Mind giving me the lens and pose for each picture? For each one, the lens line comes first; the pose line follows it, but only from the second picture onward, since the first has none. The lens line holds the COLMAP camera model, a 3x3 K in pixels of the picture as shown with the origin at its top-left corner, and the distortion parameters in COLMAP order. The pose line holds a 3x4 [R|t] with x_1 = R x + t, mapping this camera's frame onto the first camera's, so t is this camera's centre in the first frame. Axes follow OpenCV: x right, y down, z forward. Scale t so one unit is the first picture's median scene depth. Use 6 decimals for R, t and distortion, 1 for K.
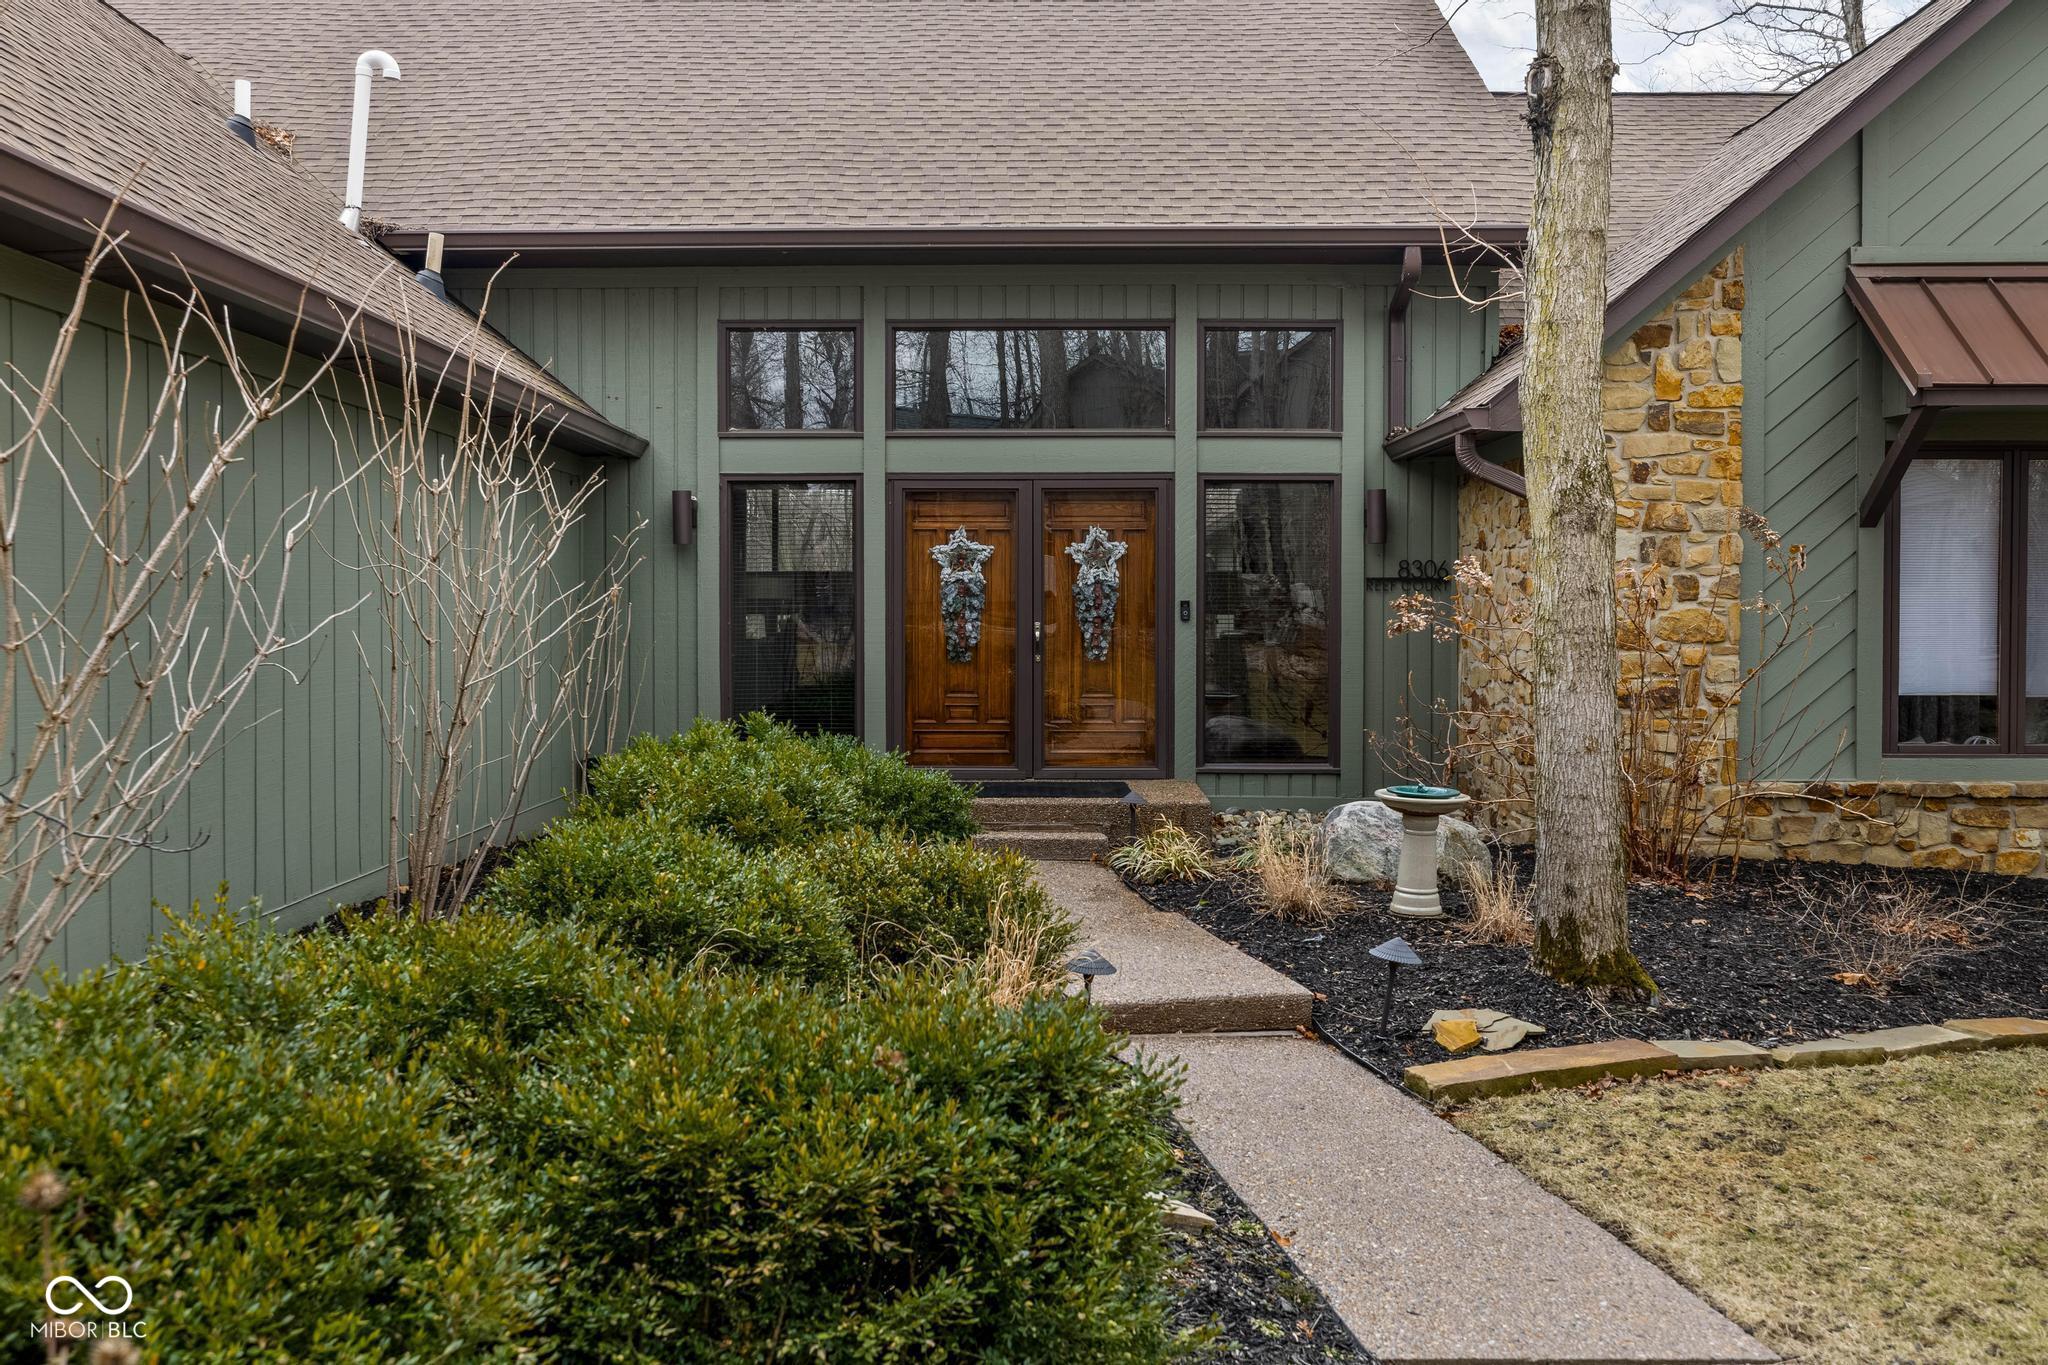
lens RADIAL K [[2035.6, 0, 1023.1], [0, 2035.6, 678.1], [0, 0, 1]] dist [0.004807, 0.000000]
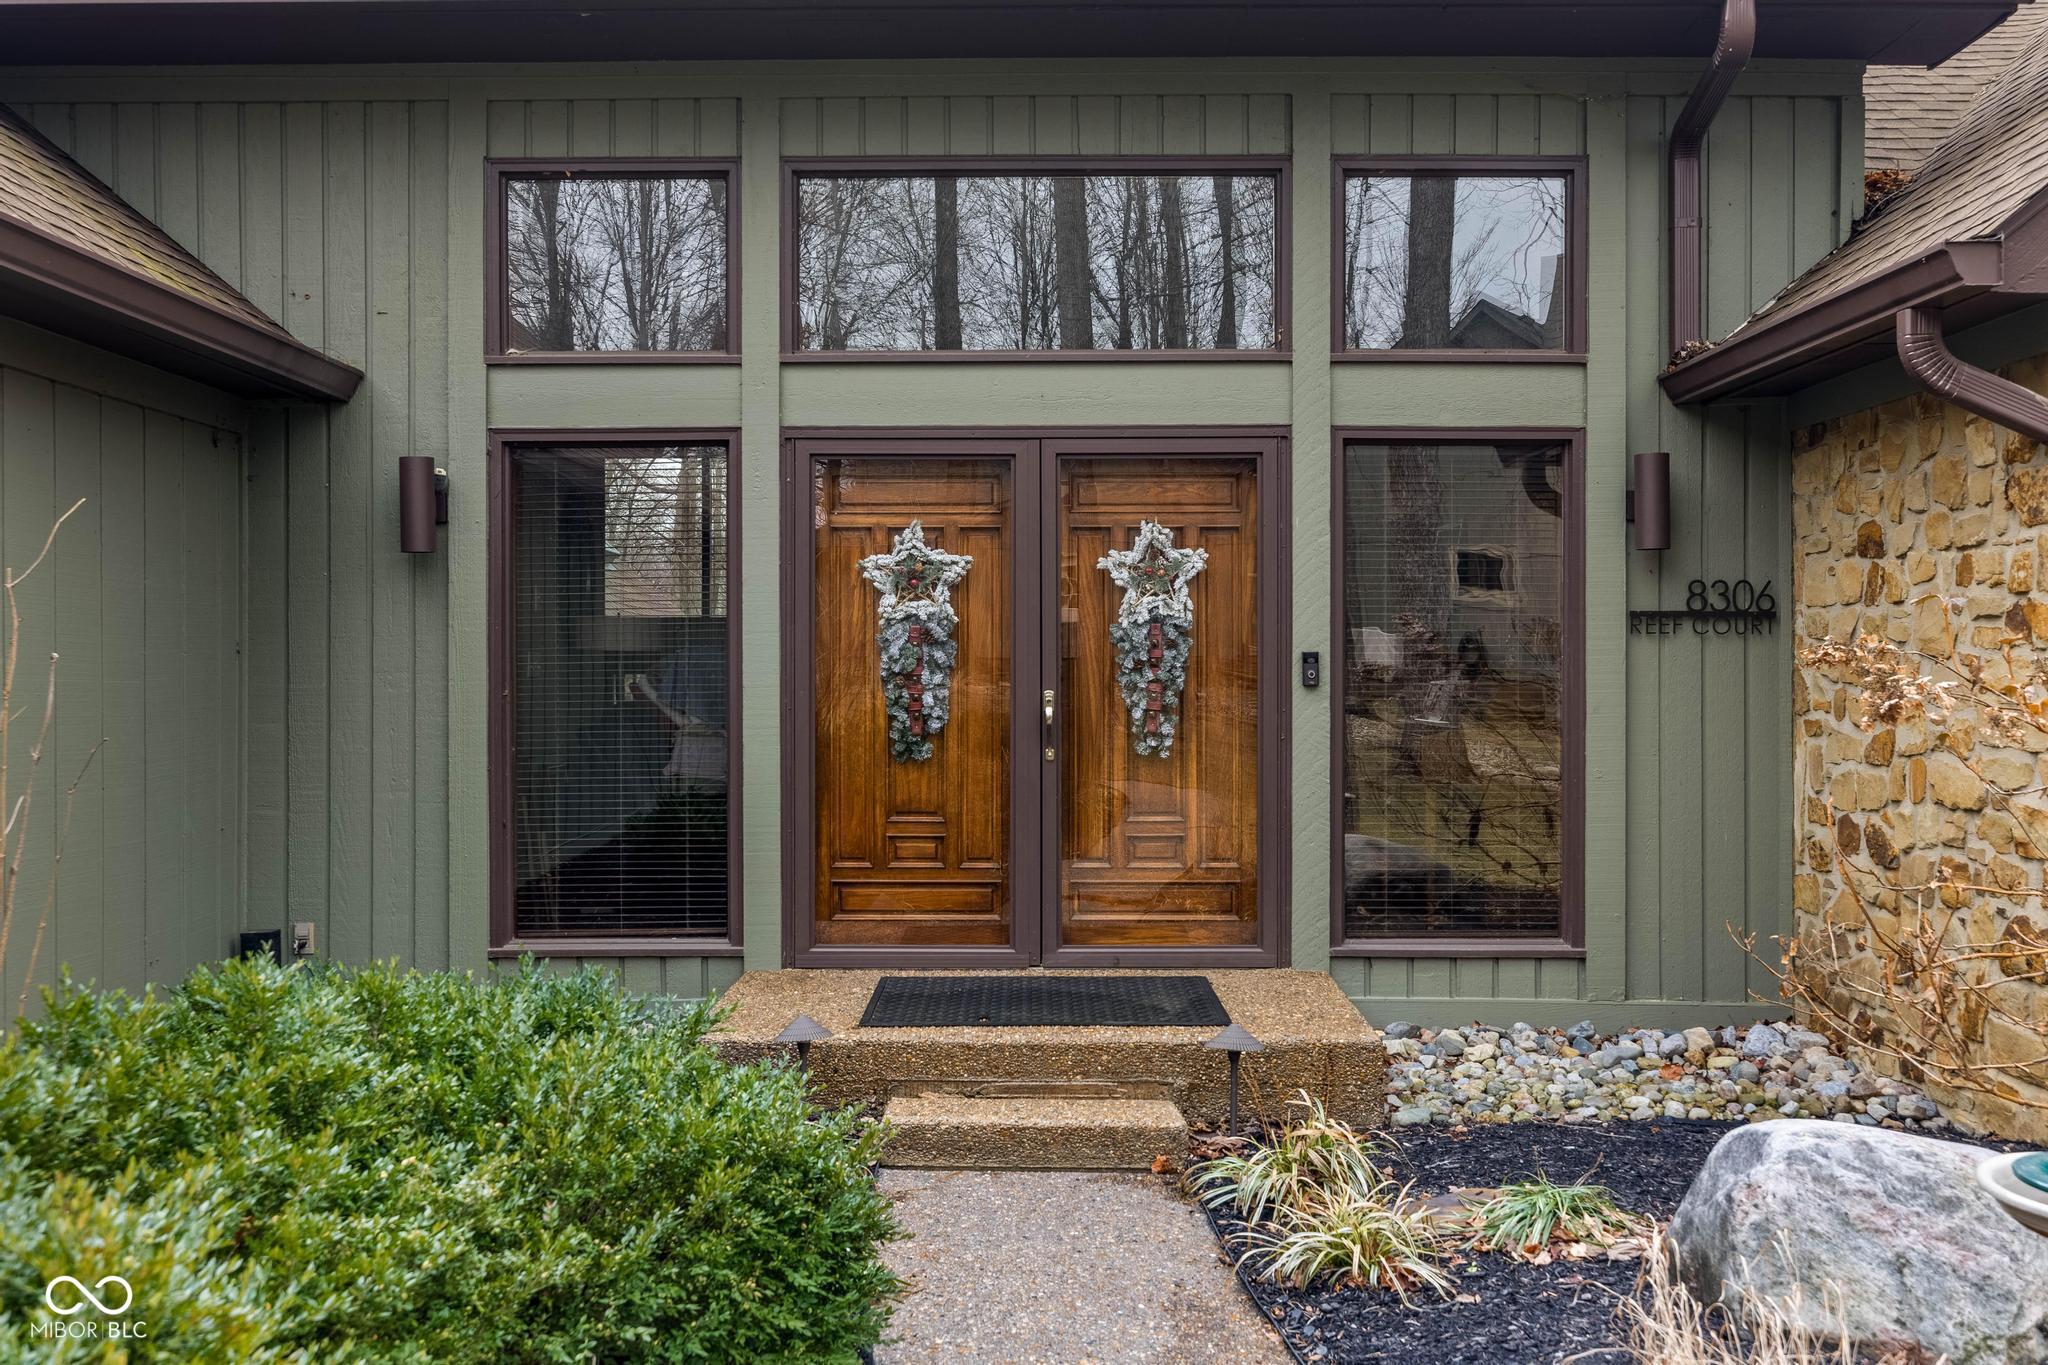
lens RADIAL K [[2035.6, 0, 1022.2], [0, 2035.6, 687.8], [0, 0, 1]] dist [0.004807, 0.000000]
pose [[0.999946, -0.000686, -0.010338, 0.005531], [0.000453, 0.999745, -0.022591, -0.015470], [0.010351, 0.022585, 0.999691, 0.437567]]
